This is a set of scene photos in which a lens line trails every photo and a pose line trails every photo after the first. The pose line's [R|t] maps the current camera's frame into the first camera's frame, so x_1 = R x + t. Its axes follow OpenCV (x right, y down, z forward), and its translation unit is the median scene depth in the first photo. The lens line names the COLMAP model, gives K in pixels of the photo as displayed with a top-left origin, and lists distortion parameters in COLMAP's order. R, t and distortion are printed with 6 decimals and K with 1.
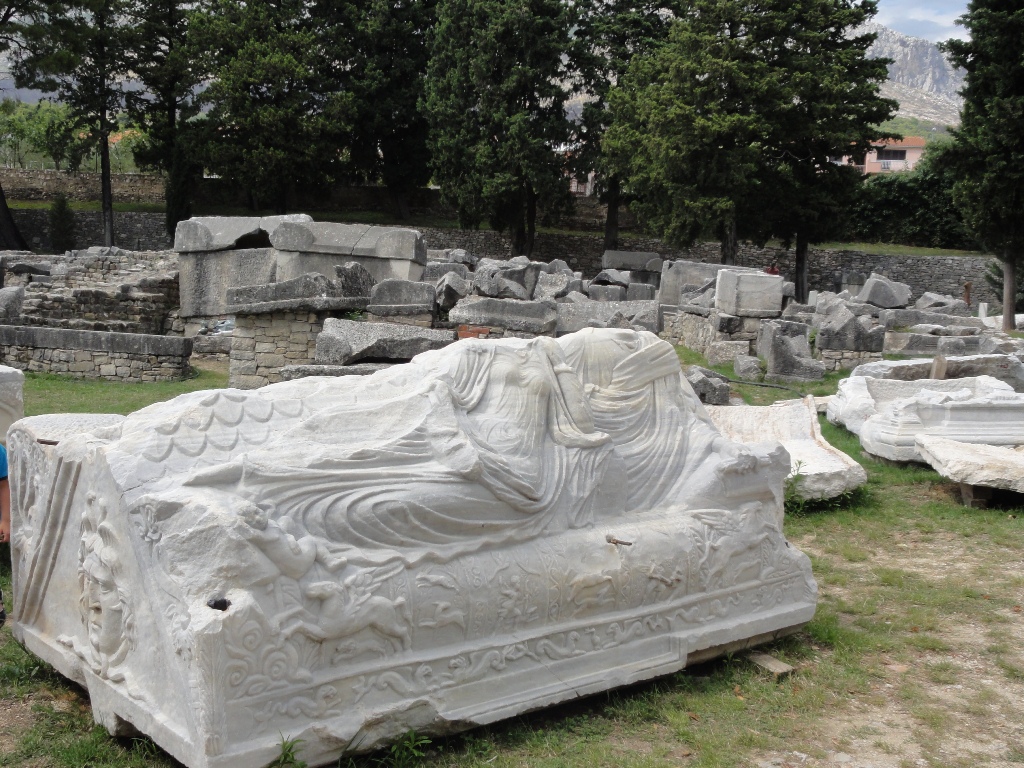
lens RADIAL K [[1198.3, 0, 512.0], [0, 1198.3, 384.0], [0, 0, 1]] dist [0.003667, 0.023350]
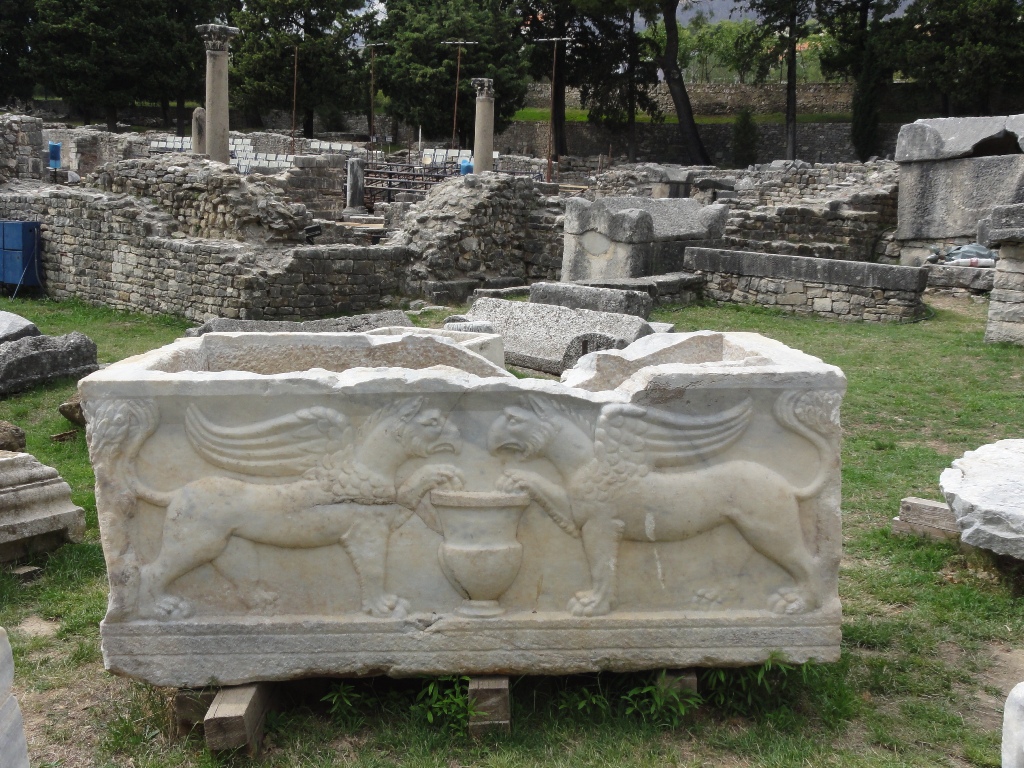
lens RADIAL K [[1198.3, 0, 512.0], [0, 1198.3, 384.0], [0, 0, 1]] dist [0.003667, 0.023350]
pose [[0.859779, 0.075503, -0.505054, -0.075947], [-0.039807, 0.995909, 0.081118, -0.012420], [0.509113, -0.049639, 0.859267, 0.132124]]
